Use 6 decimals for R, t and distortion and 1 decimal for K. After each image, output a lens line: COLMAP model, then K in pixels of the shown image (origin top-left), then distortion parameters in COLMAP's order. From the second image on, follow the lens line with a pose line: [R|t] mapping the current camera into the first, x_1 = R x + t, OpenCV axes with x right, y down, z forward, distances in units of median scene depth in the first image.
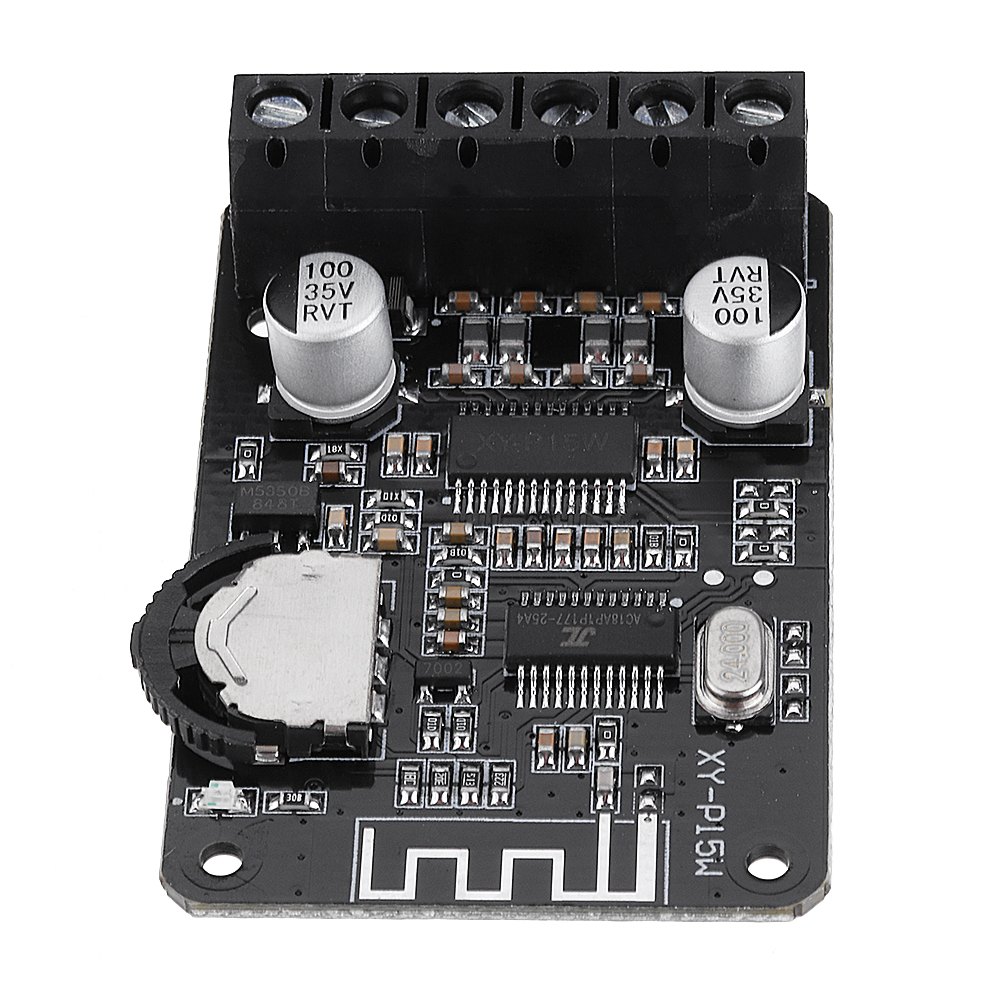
lens RADIAL K [[6755.3, 0, 493.3], [0, 6755.3, 491.8], [0, 0, 1]] dist [0.435704, 0.000000]
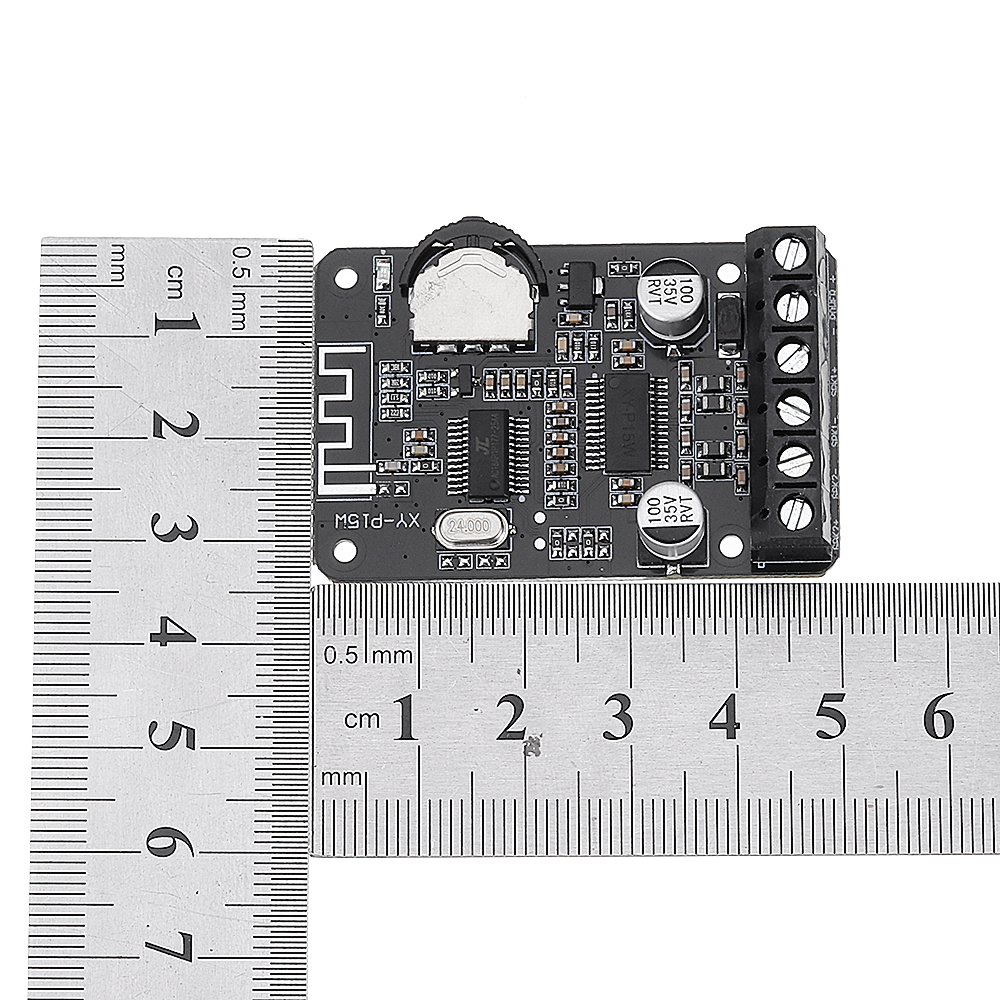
lens RADIAL K [[6755.3, 0, 499.3], [0, 6755.3, 496.6], [0, 0, 1]] dist [0.435704, 0.000000]
pose [[0.041158, 0.980212, -0.193622, 0.393772], [-0.703080, 0.166102, 0.691440, -1.290304], [0.709919, 0.107674, 0.696004, -0.310250]]
